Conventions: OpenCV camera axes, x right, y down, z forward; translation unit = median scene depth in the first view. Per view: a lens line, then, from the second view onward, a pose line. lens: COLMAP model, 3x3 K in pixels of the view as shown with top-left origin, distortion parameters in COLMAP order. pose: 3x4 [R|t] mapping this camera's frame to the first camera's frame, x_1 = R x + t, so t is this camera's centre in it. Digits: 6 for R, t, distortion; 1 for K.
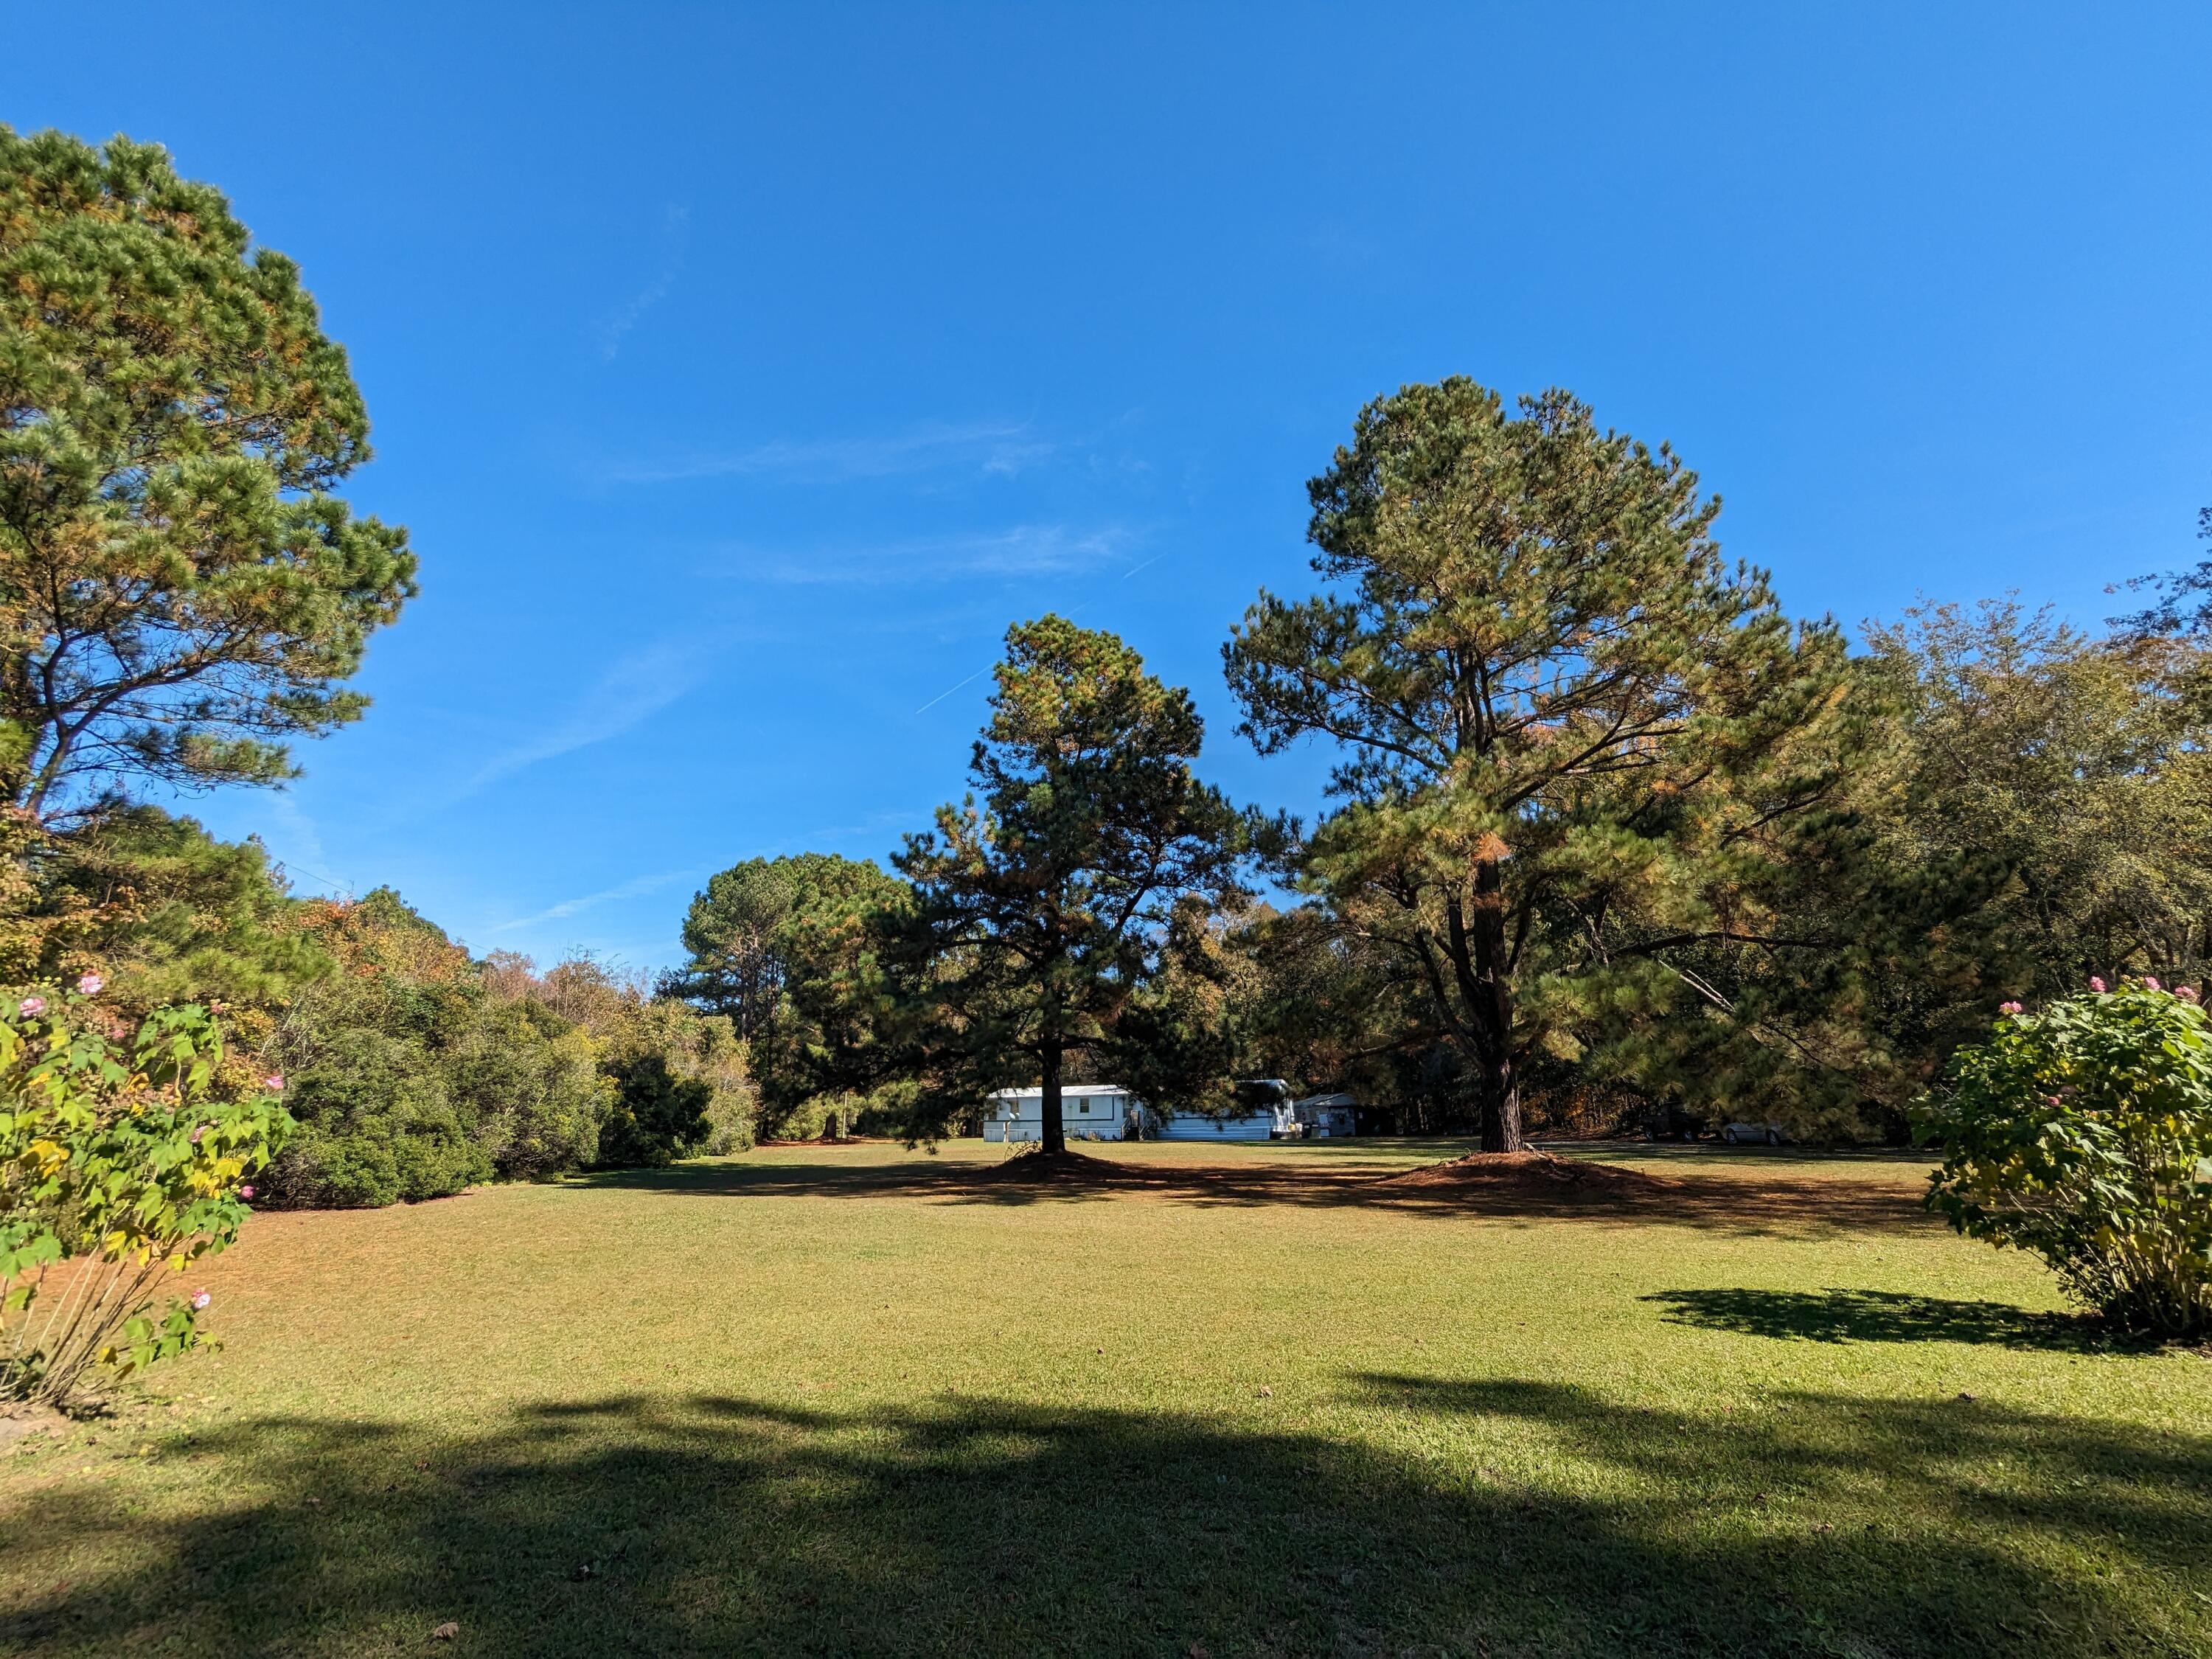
lens RADIAL K [[1042.7, 0, 1106.0], [0, 1042.7, 829.5], [0, 0, 1]] dist [0.000660, 0.000013]
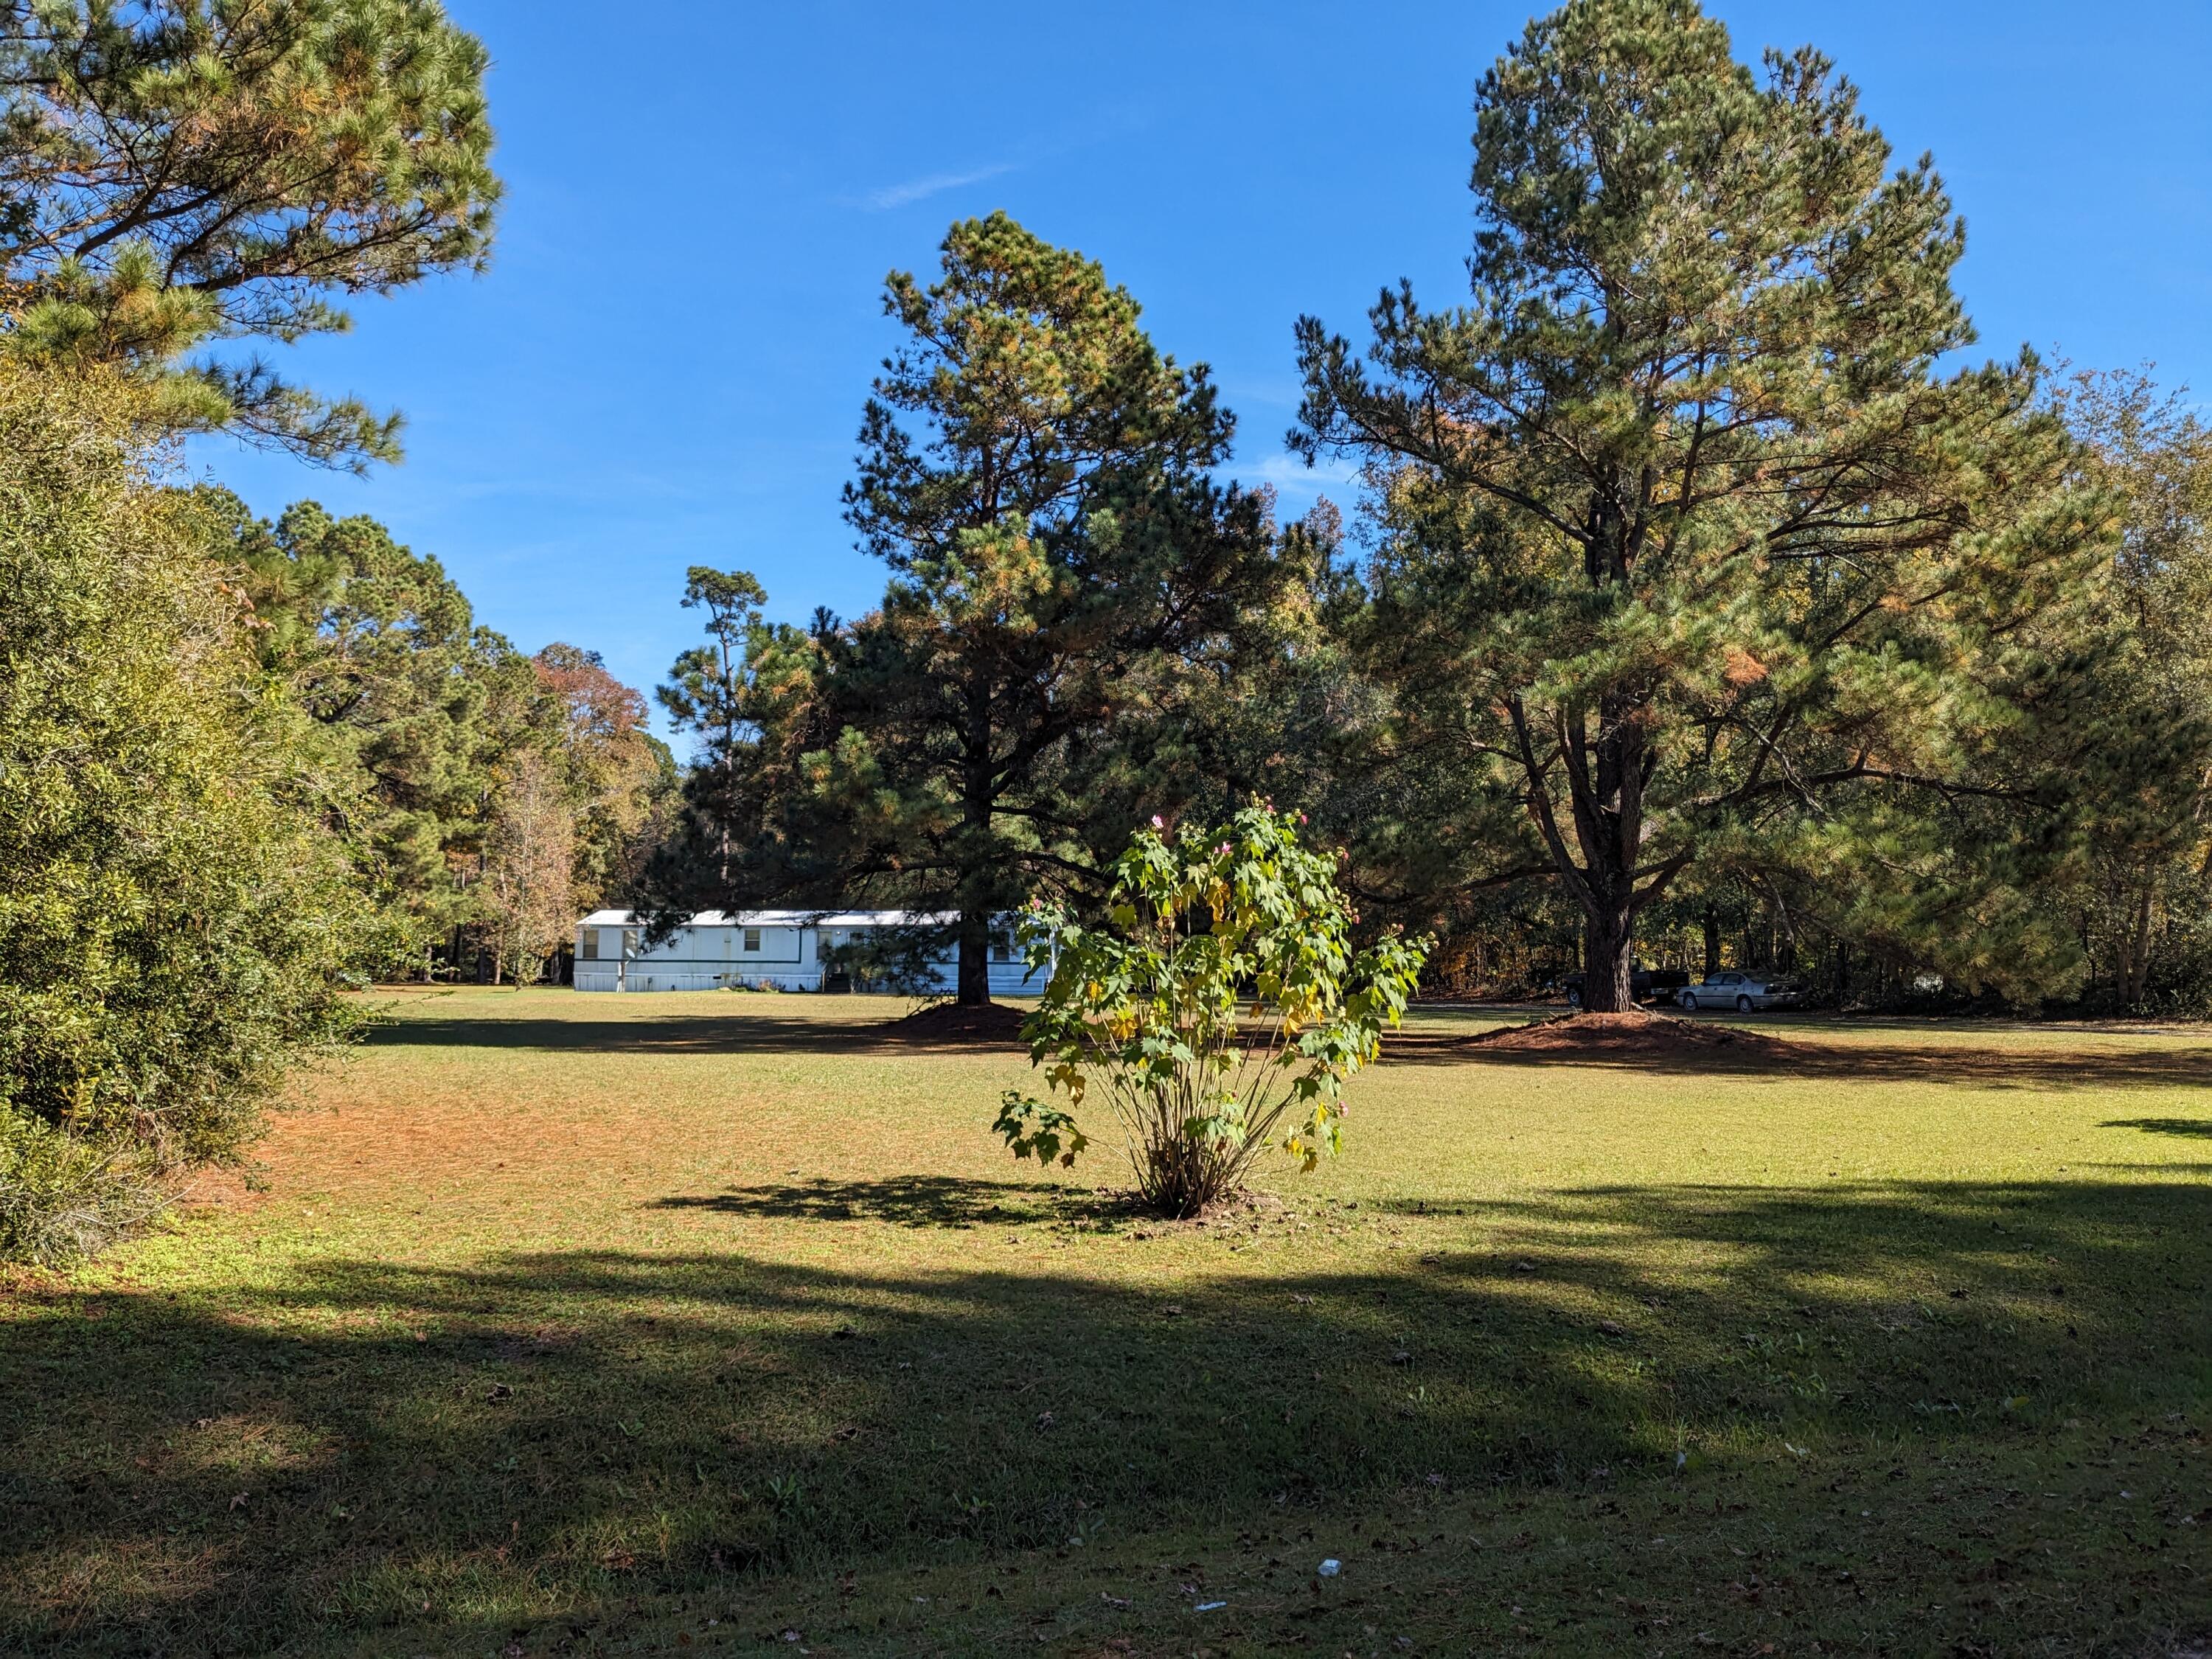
lens RADIAL K [[1689.7, 0, 1106.0], [0, 1689.7, 829.5], [0, 0, 1]] dist [-0.001491, -0.002328]
pose [[0.956752, 0.046102, 0.287229, -0.325893], [-0.099738, 0.979502, 0.175009, -0.024730], [-0.273274, -0.196088, 0.941738, -0.108038]]
